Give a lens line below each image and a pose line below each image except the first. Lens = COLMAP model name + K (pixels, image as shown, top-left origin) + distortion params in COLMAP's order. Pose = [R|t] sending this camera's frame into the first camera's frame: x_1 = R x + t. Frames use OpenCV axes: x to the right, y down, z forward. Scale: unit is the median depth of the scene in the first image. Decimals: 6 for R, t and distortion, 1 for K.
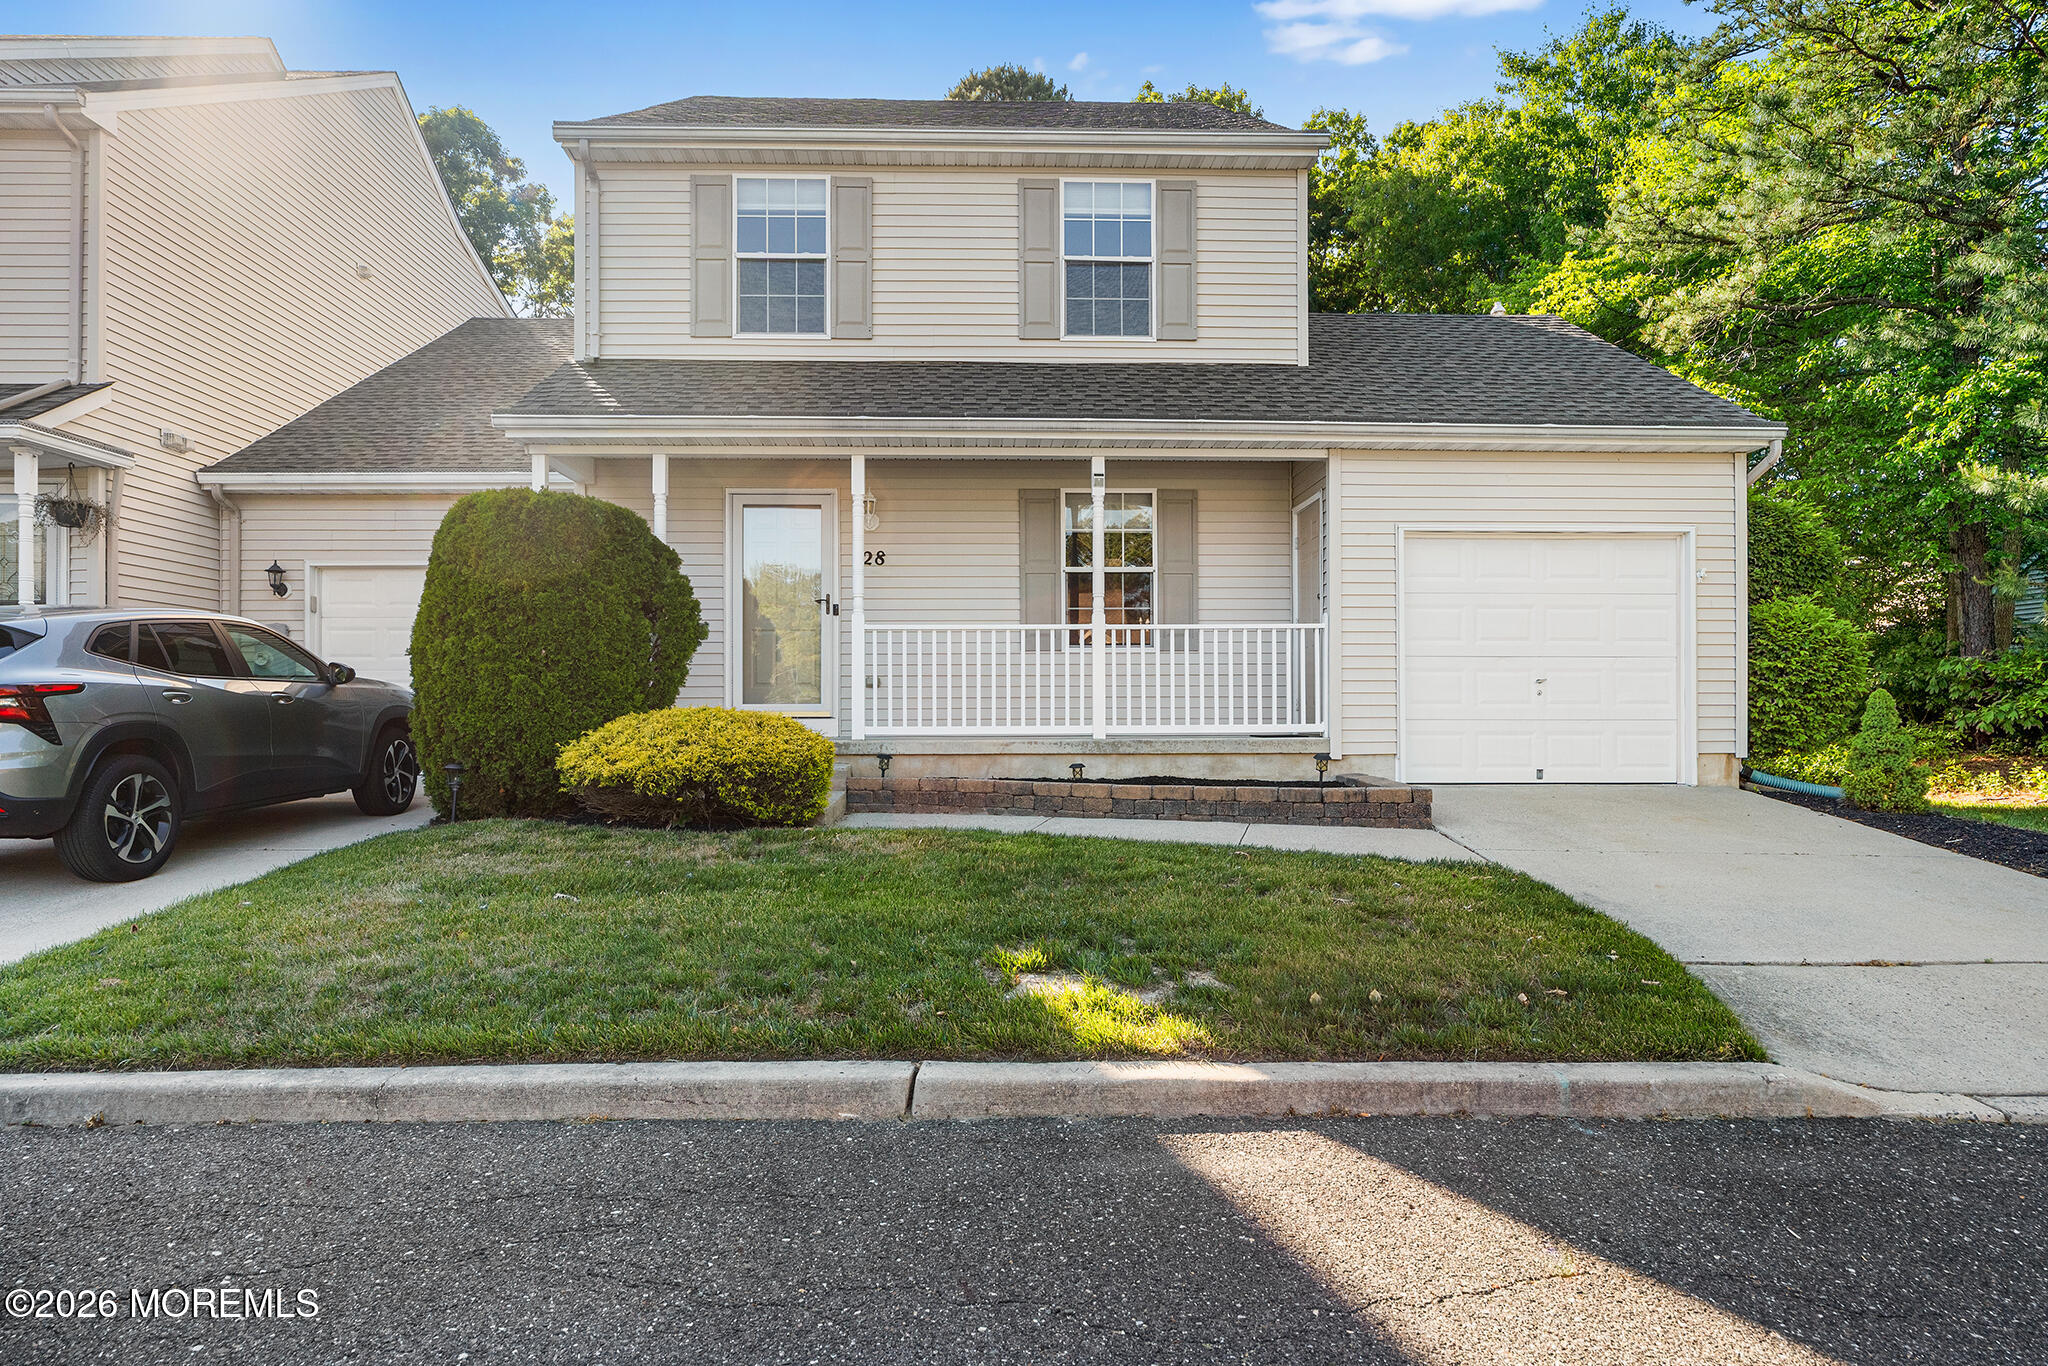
lens RADIAL K [[1194.0, 0, 1019.7], [0, 1194.0, 705.0], [0, 0, 1]] dist [-0.003961, -0.000349]
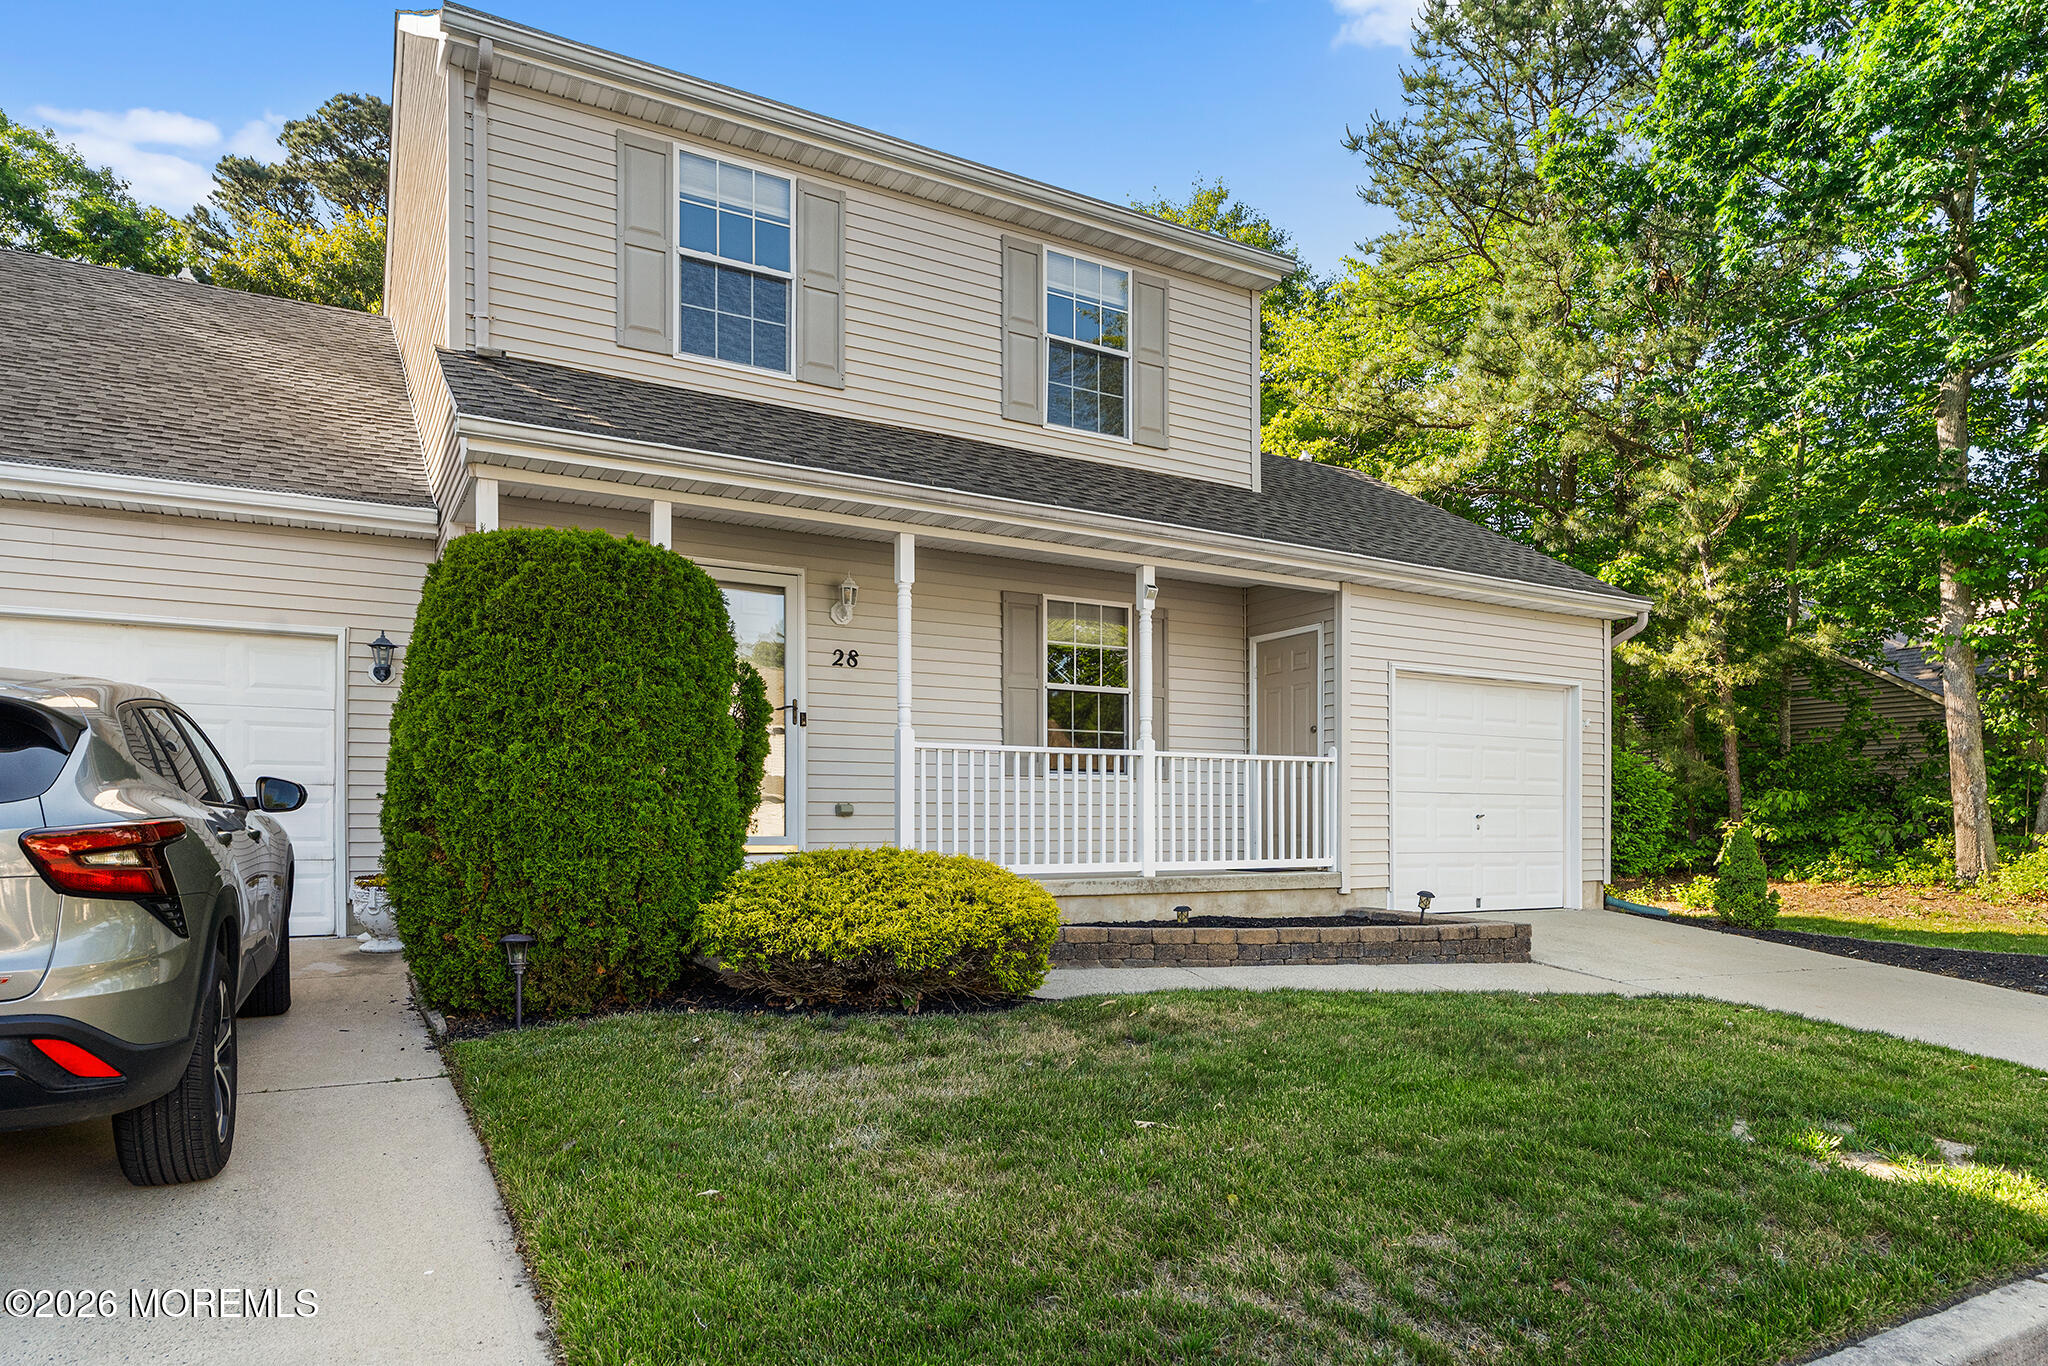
lens RADIAL K [[1237.9, 0, 1024.4], [0, 1237.9, 824.8], [0, 0, 1]] dist [0.000123, -0.000209]
pose [[0.881319, 0.004667, 0.472499, -0.416855], [-0.007033, 0.999970, 0.003240, -0.012324], [-0.472470, -0.006178, 0.881325, 0.192877]]
